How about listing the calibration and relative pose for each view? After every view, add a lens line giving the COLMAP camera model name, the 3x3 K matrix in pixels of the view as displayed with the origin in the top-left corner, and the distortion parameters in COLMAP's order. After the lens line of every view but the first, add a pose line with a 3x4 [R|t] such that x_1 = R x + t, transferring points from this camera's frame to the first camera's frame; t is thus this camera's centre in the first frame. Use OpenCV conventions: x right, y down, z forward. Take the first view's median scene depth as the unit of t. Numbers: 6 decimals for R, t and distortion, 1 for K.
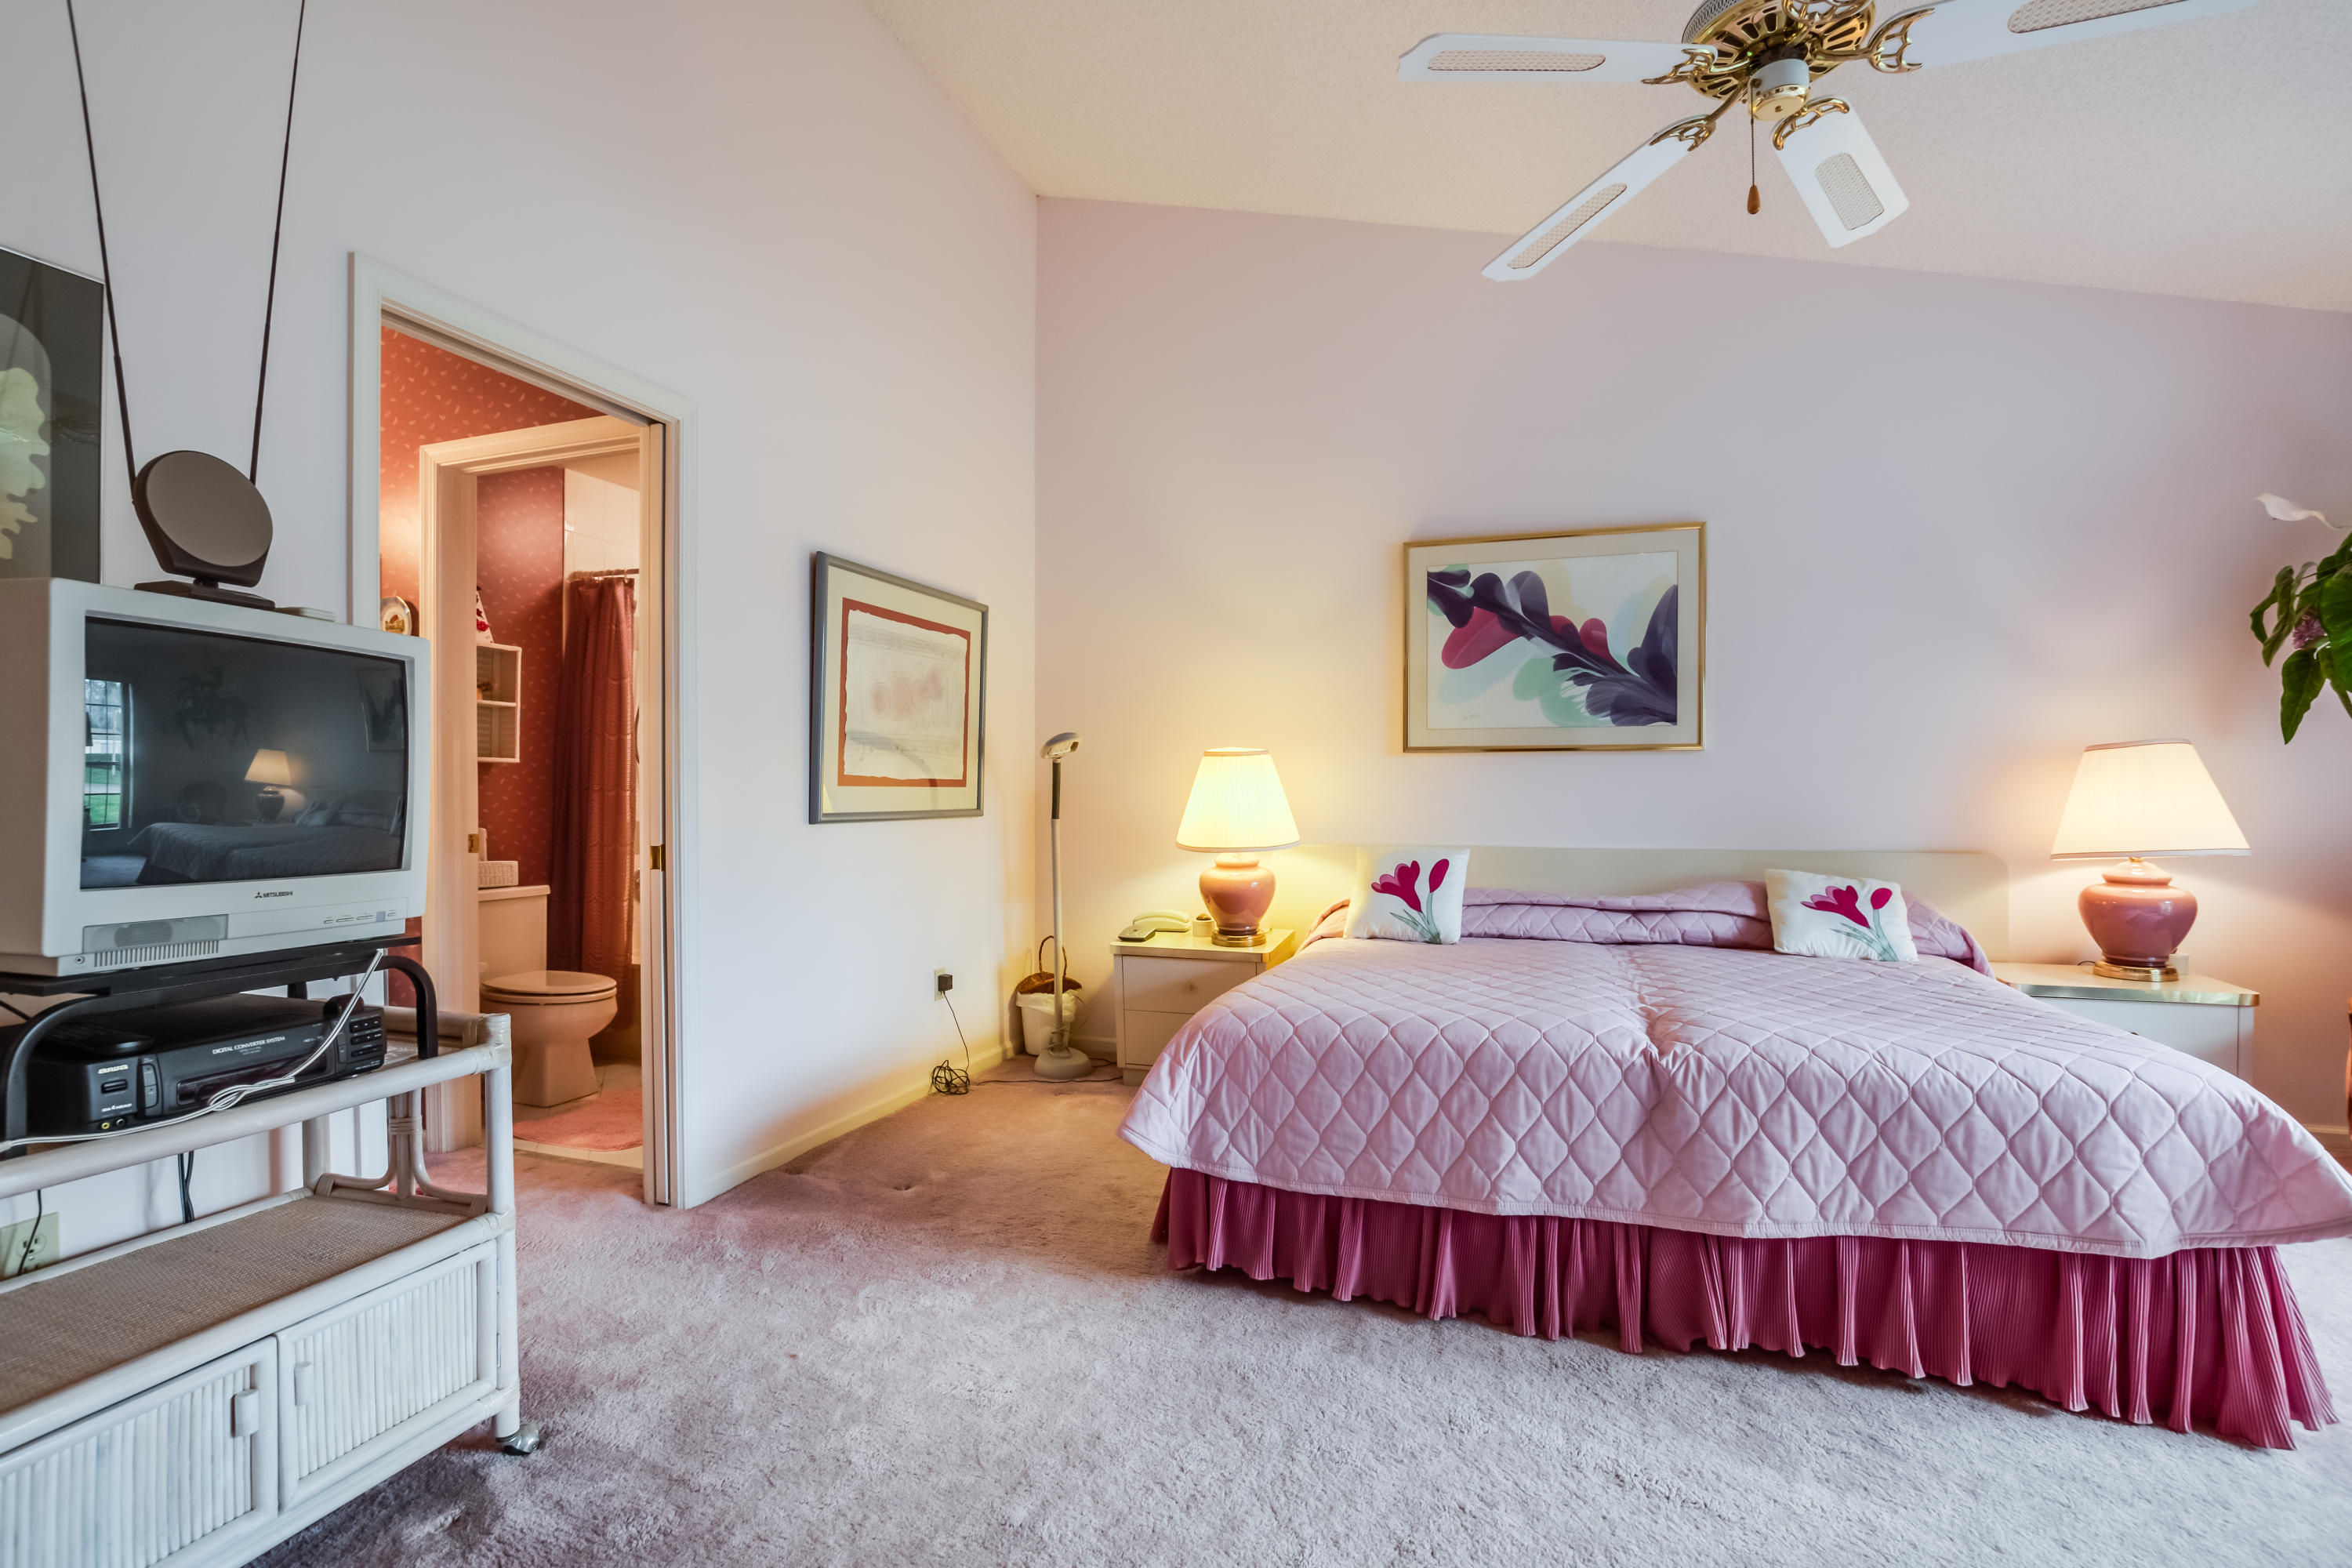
lens RADIAL K [[1086.1, 0, 1169.9], [0, 1086.1, 800.7], [0, 0, 1]] dist [-0.049953, 0.010909]
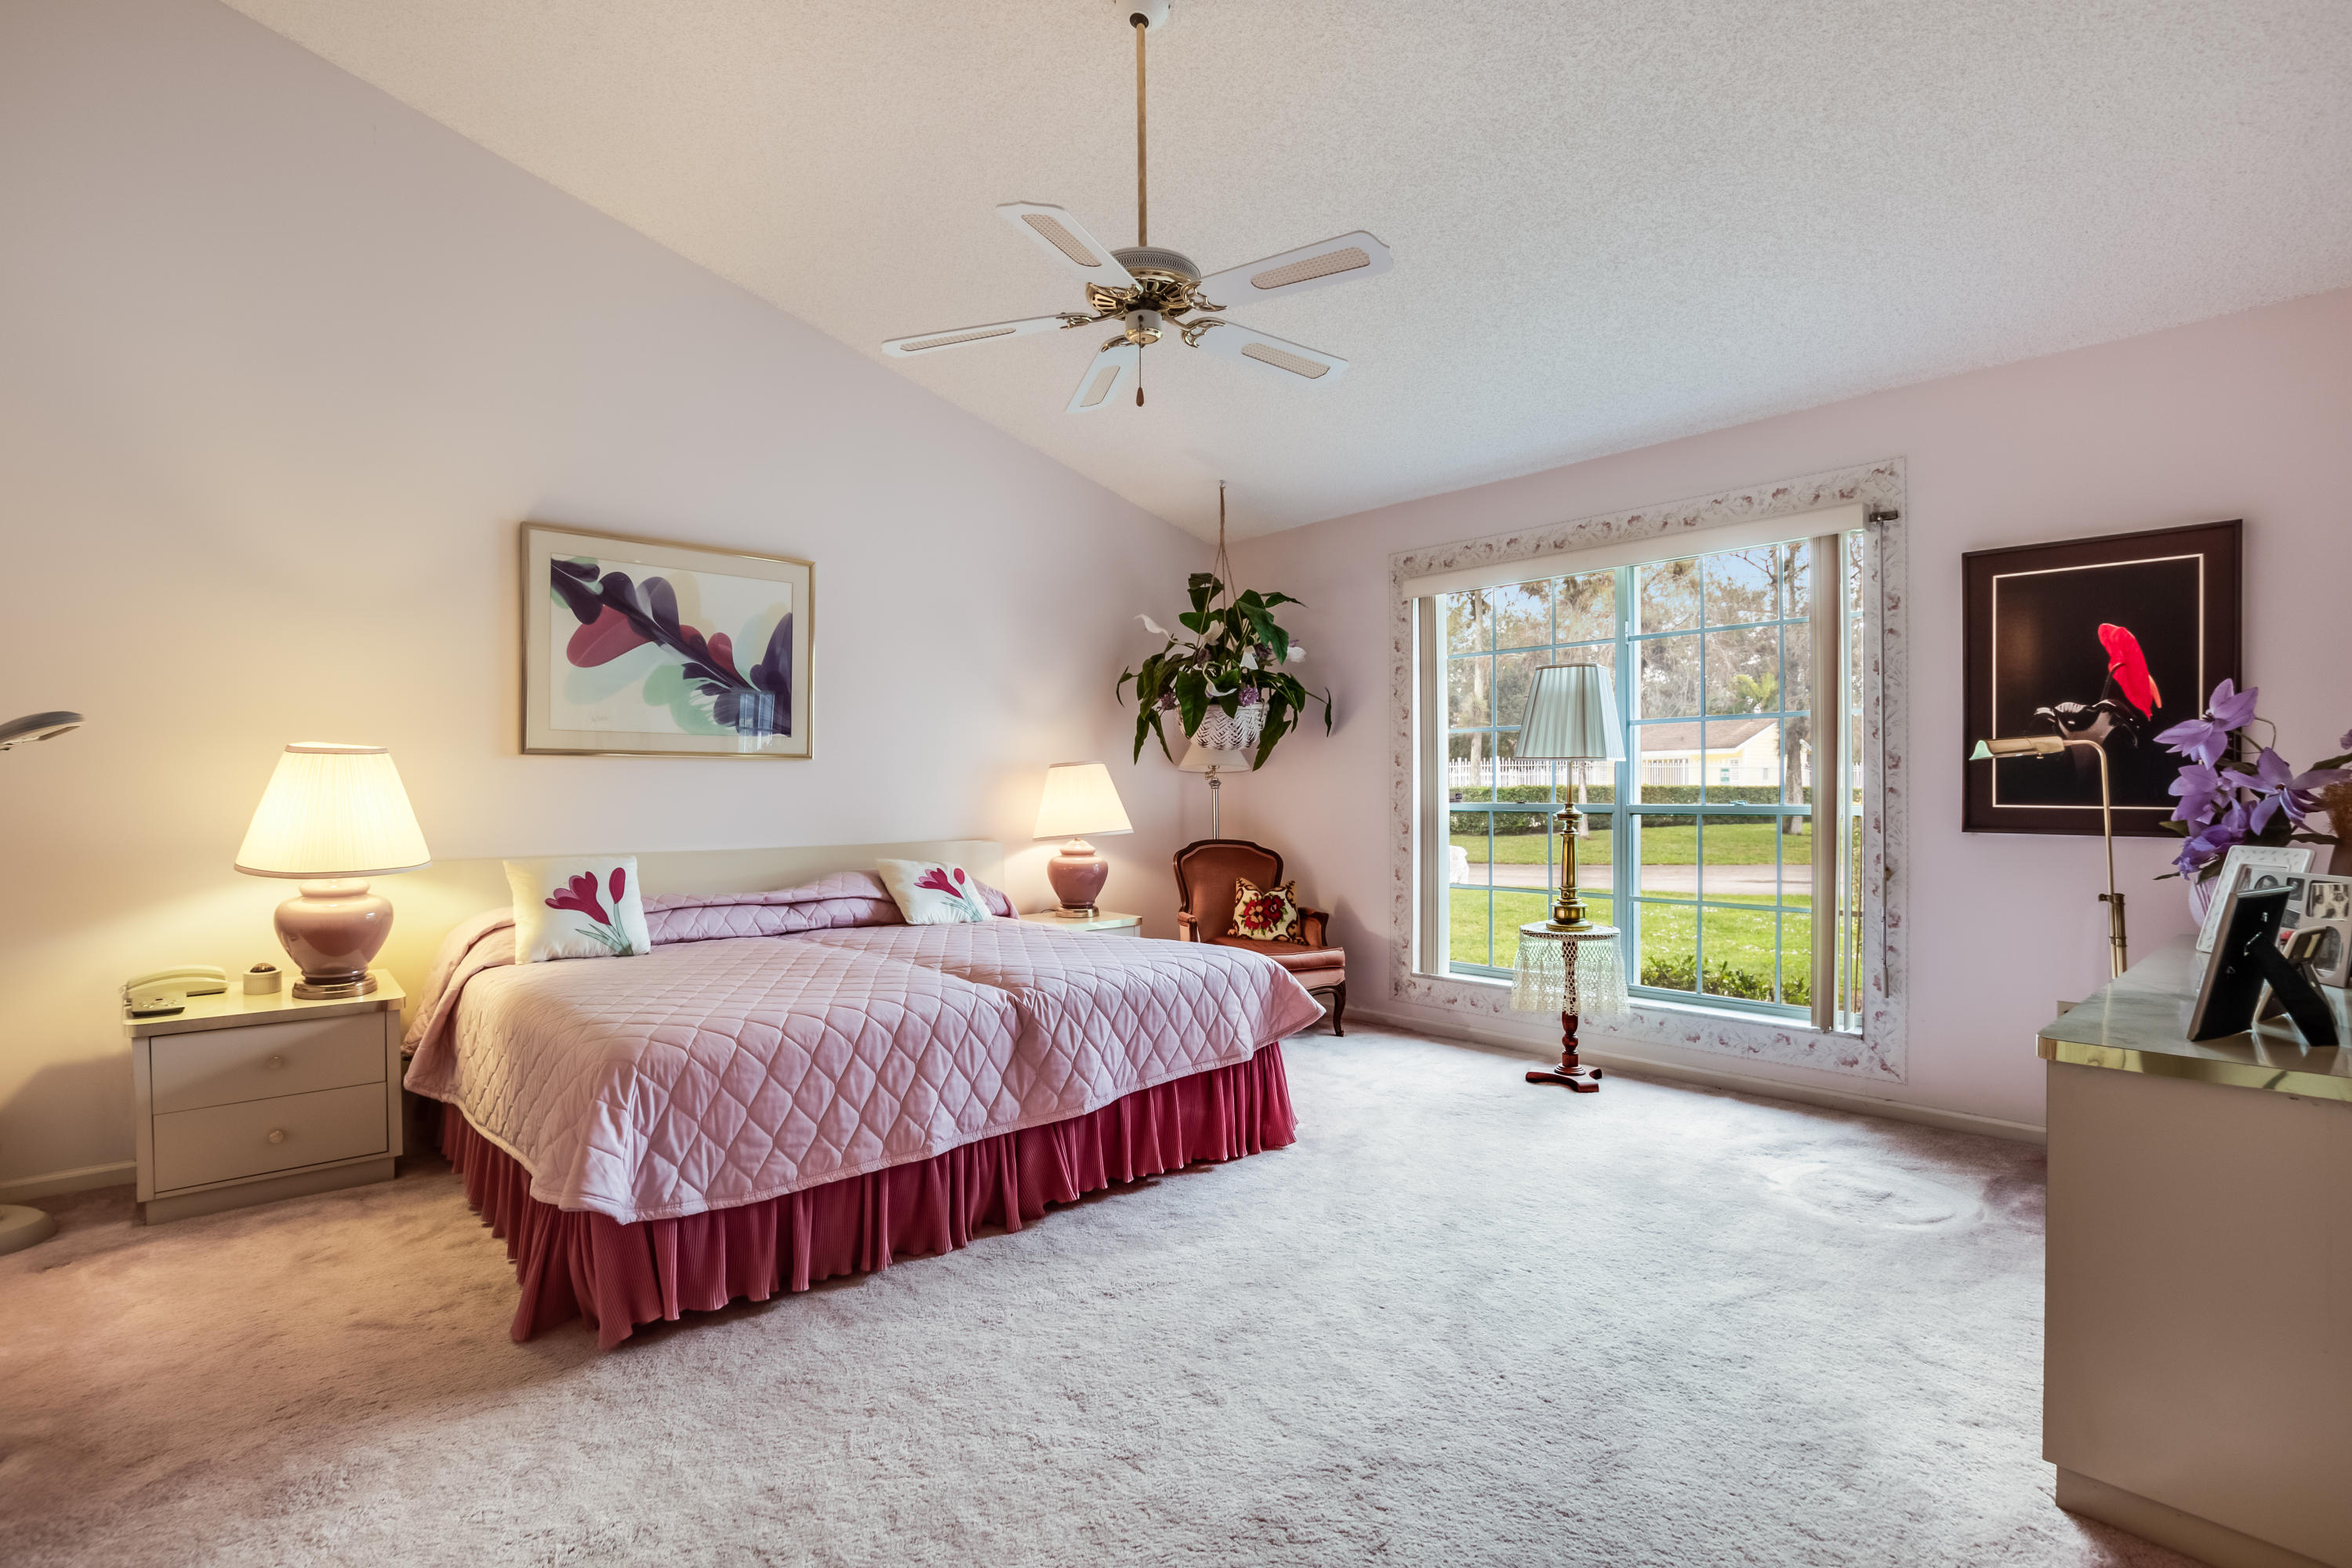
lens RADIAL K [[1086.1, 0, 1169.9], [0, 1086.1, 800.7], [0, 0, 1]] dist [-0.049953, 0.010909]
pose [[0.465495, -0.008507, 0.885010, -0.566883], [0.010399, 0.999937, 0.004142, -0.006996], [-0.884989, 0.007275, 0.465554, 0.197814]]
